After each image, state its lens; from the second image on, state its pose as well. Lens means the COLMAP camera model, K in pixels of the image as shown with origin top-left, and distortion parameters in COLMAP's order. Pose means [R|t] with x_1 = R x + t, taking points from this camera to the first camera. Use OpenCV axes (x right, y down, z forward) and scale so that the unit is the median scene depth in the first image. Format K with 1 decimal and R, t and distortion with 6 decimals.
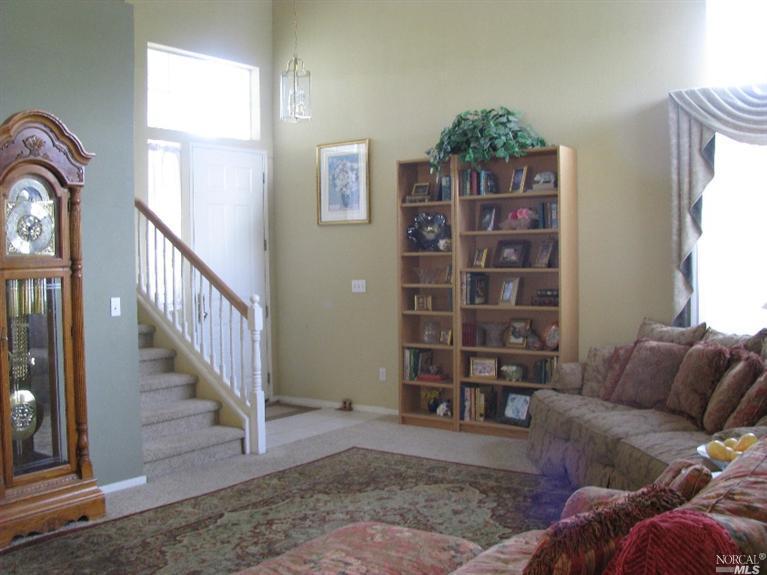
lens RADIAL K [[807.9, 0, 383.5], [0, 807.9, 287.5], [0, 0, 1]] dist [-0.221640, 0.293996]
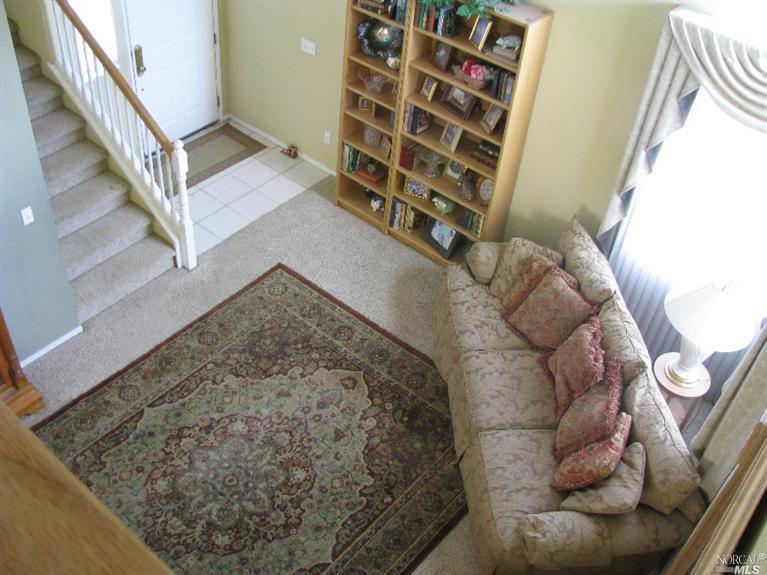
lens RADIAL K [[807.9, 0, 383.5], [0, 807.9, 287.5], [0, 0, 1]] dist [-0.221640, 0.293996]
pose [[0.993433, 0.111413, 0.026046, 0.076301], [-0.101548, 0.753660, 0.649373, -0.486473], [0.052719, -0.647753, 0.760024, 0.175762]]
